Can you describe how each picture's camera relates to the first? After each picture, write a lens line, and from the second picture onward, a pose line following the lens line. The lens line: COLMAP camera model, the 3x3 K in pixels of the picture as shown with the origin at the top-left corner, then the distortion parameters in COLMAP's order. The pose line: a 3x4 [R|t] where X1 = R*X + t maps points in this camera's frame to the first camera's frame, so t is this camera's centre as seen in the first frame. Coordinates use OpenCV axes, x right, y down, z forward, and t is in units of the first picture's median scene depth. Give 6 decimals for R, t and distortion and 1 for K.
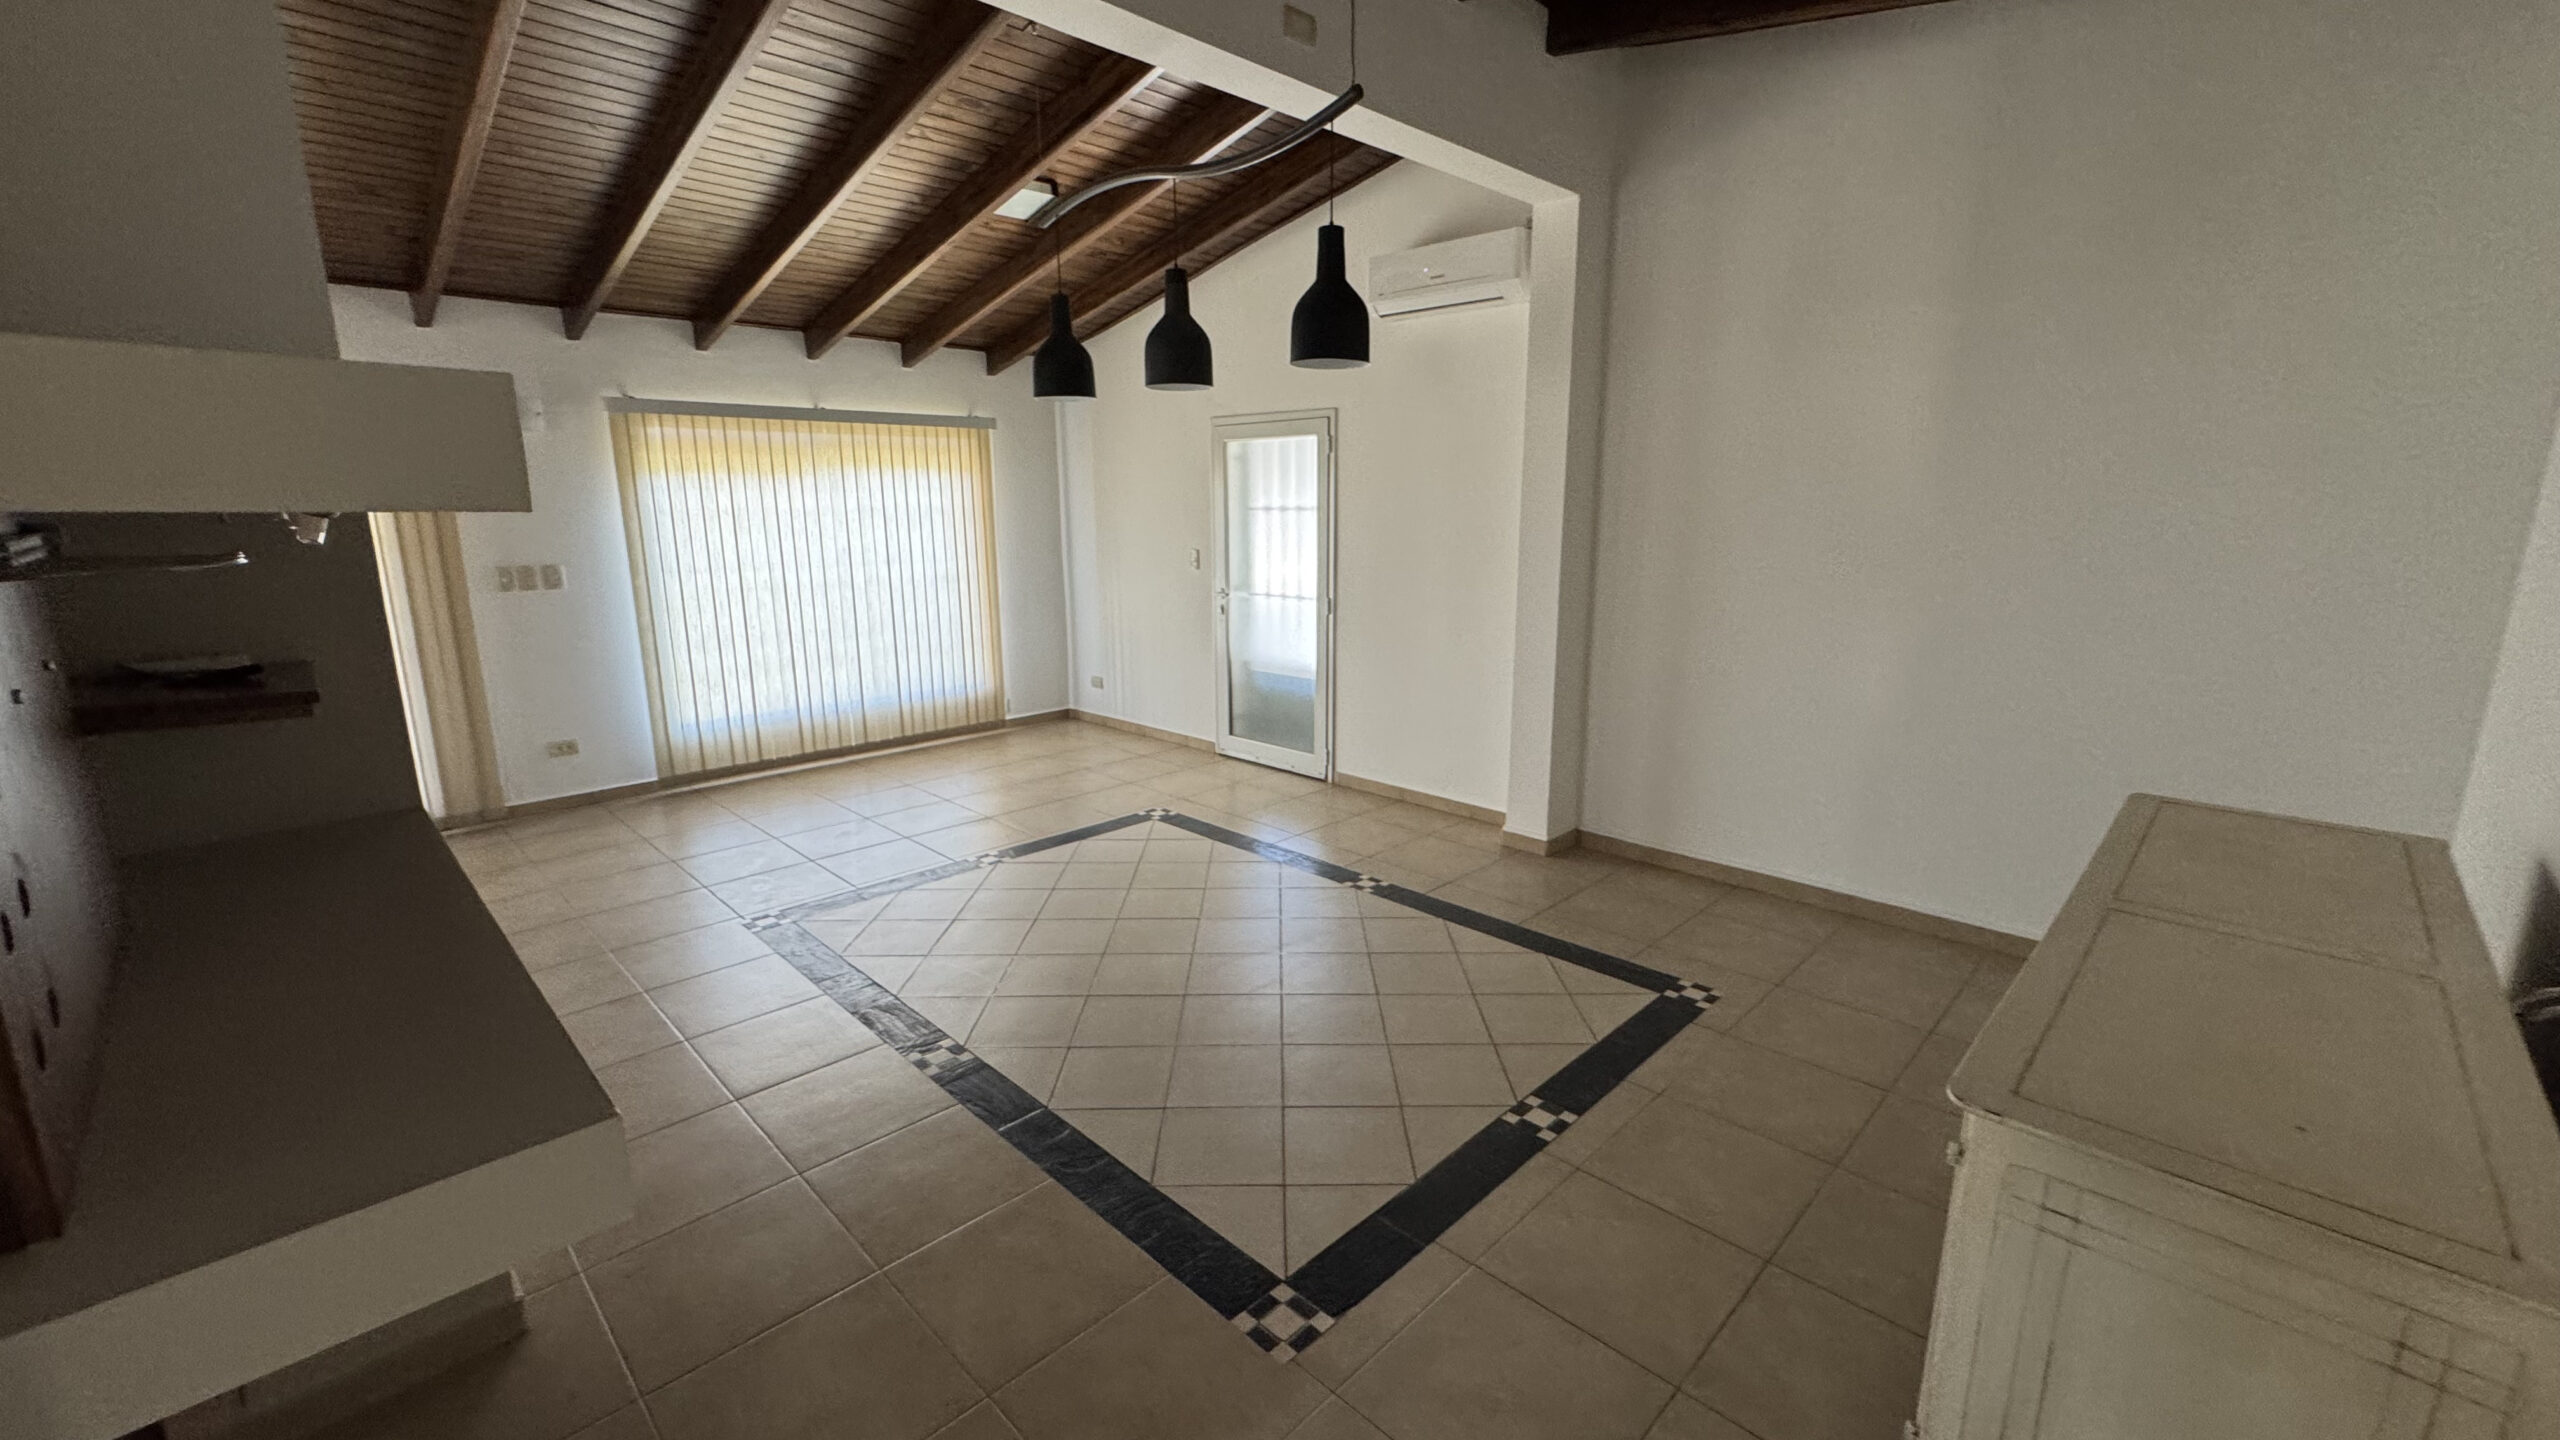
lens RADIAL K [[1021.9, 0, 1285.1], [0, 1021.9, 706.9], [0, 0, 1]] dist [-0.001456, 0.000519]
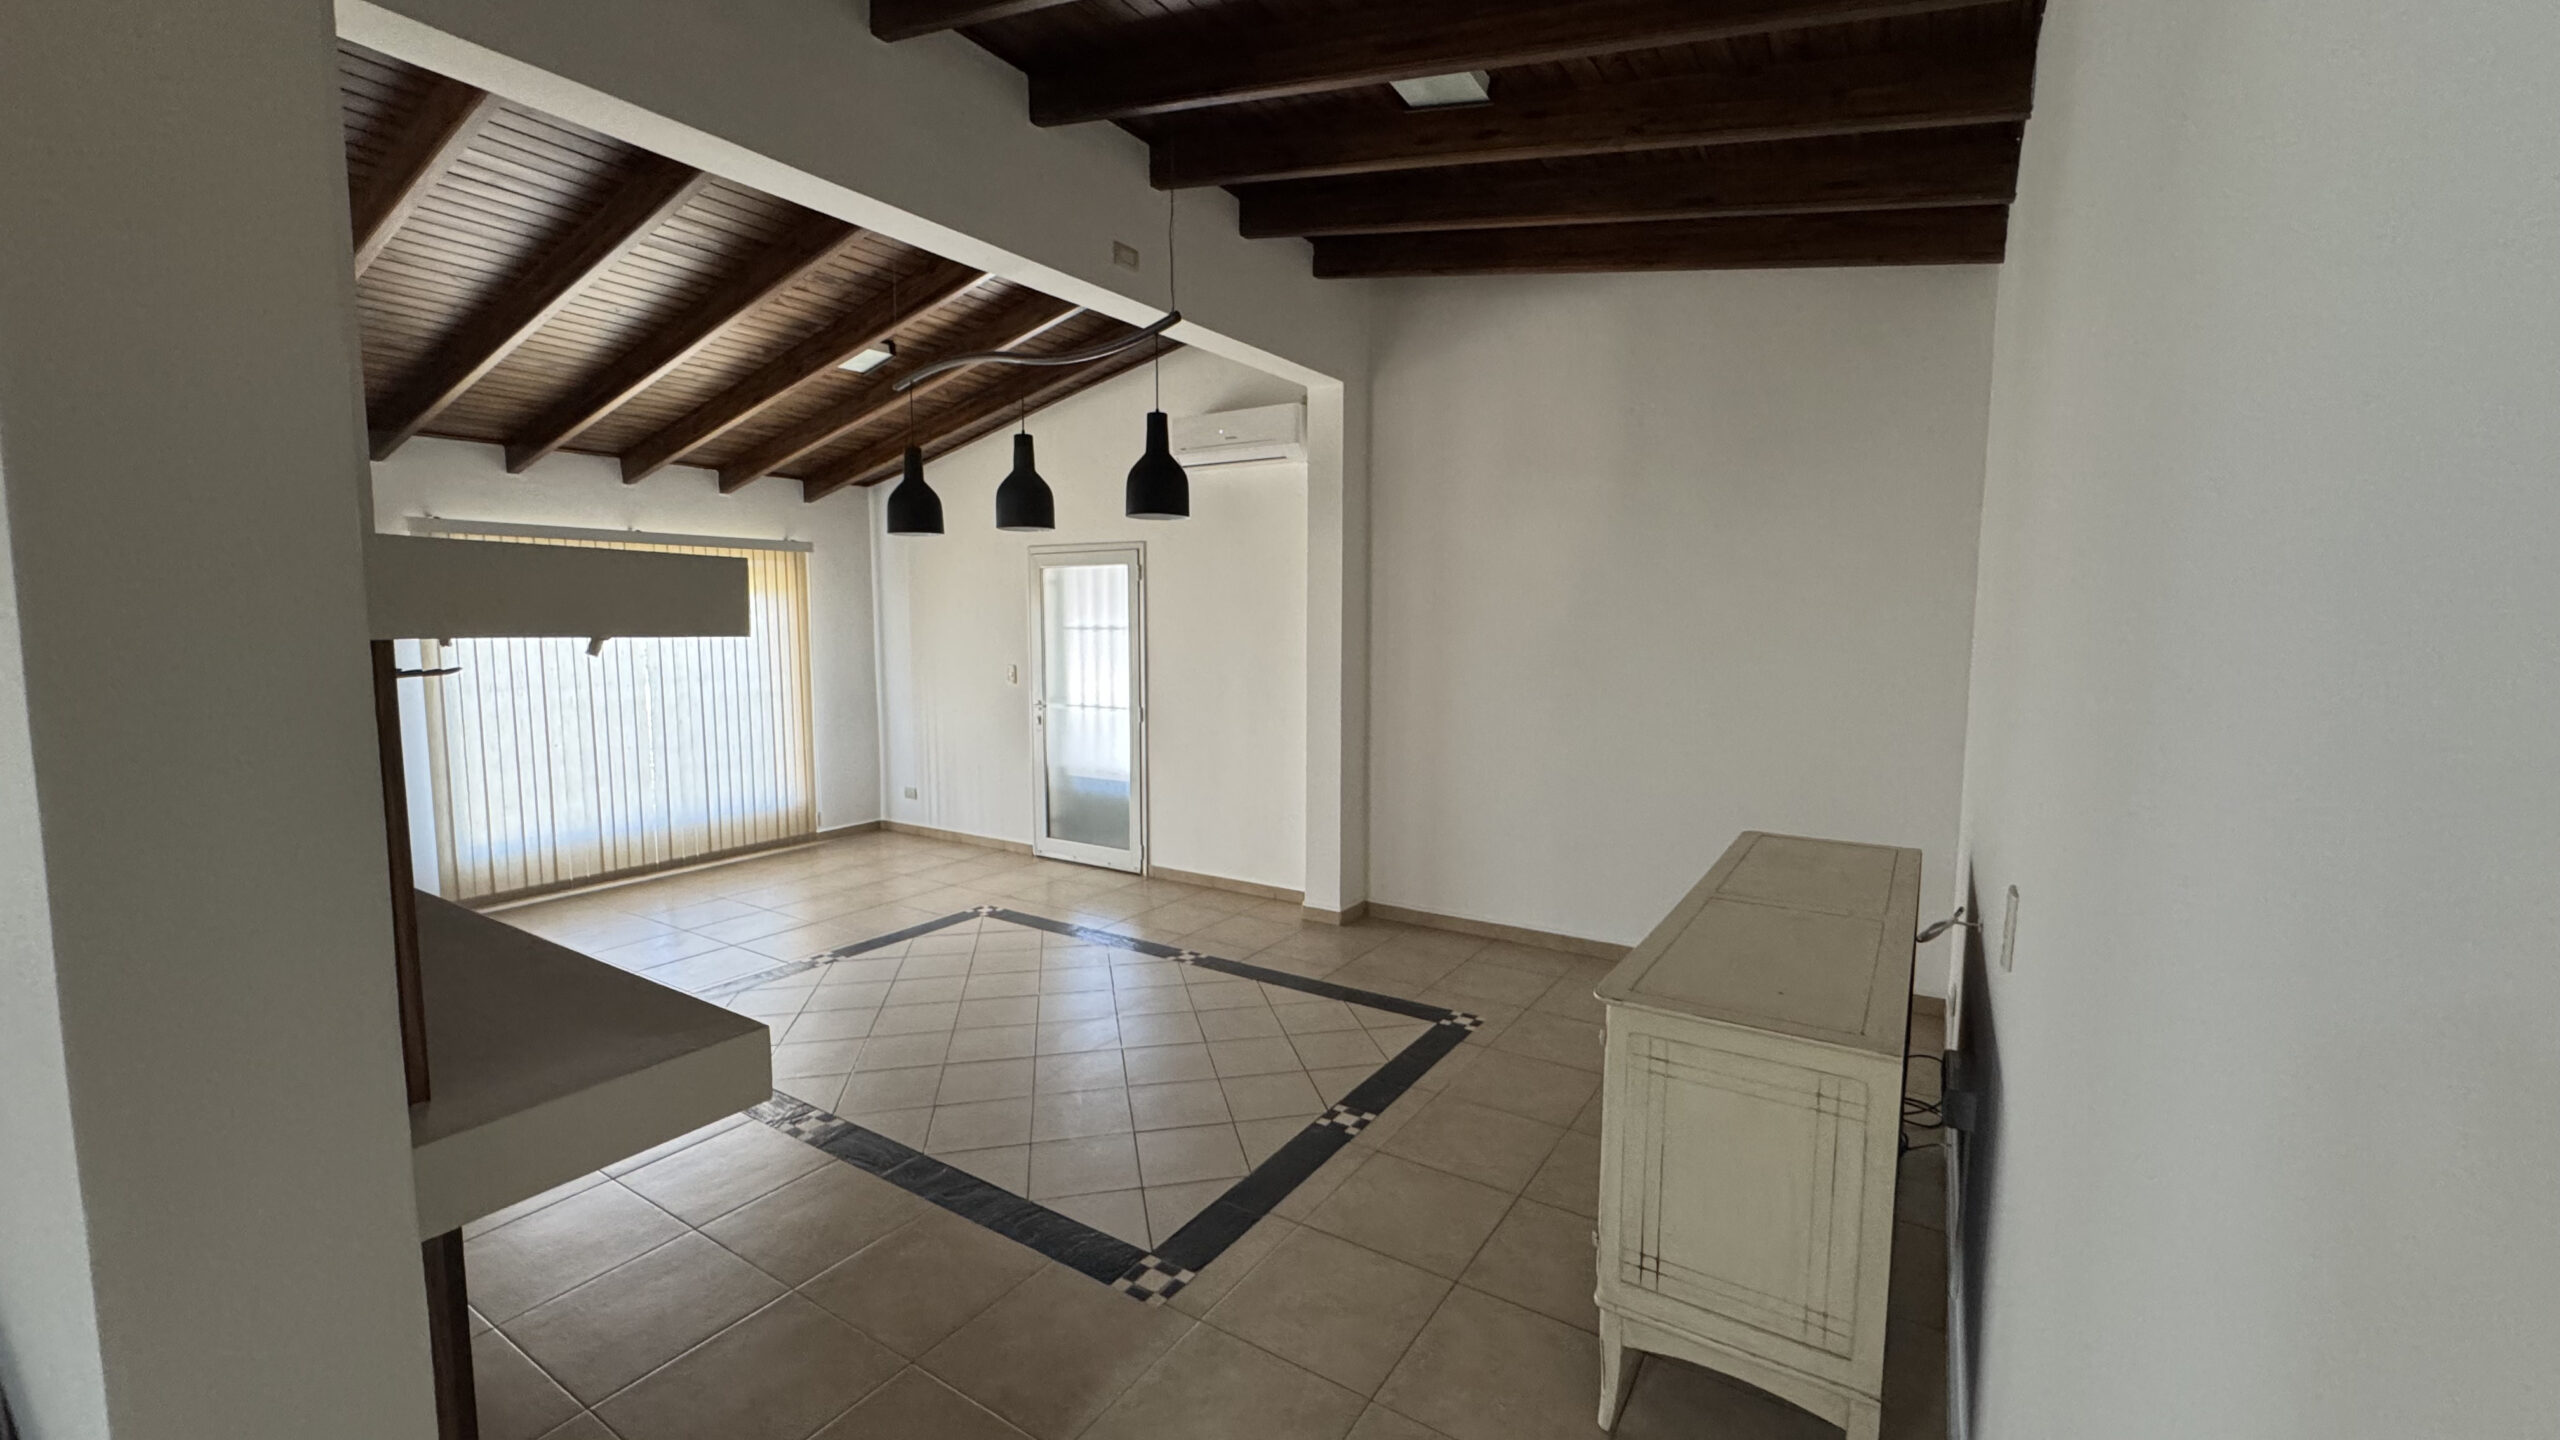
lens RADIAL K [[1021.9, 0, 1275.6], [0, 1021.9, 701.9], [0, 0, 1]] dist [-0.001456, 0.000519]
pose [[0.980110, -0.013014, 0.198026, -0.042418], [0.036101, 0.992890, -0.113427, 0.024269], [-0.195142, 0.118320, 0.973612, -0.143689]]
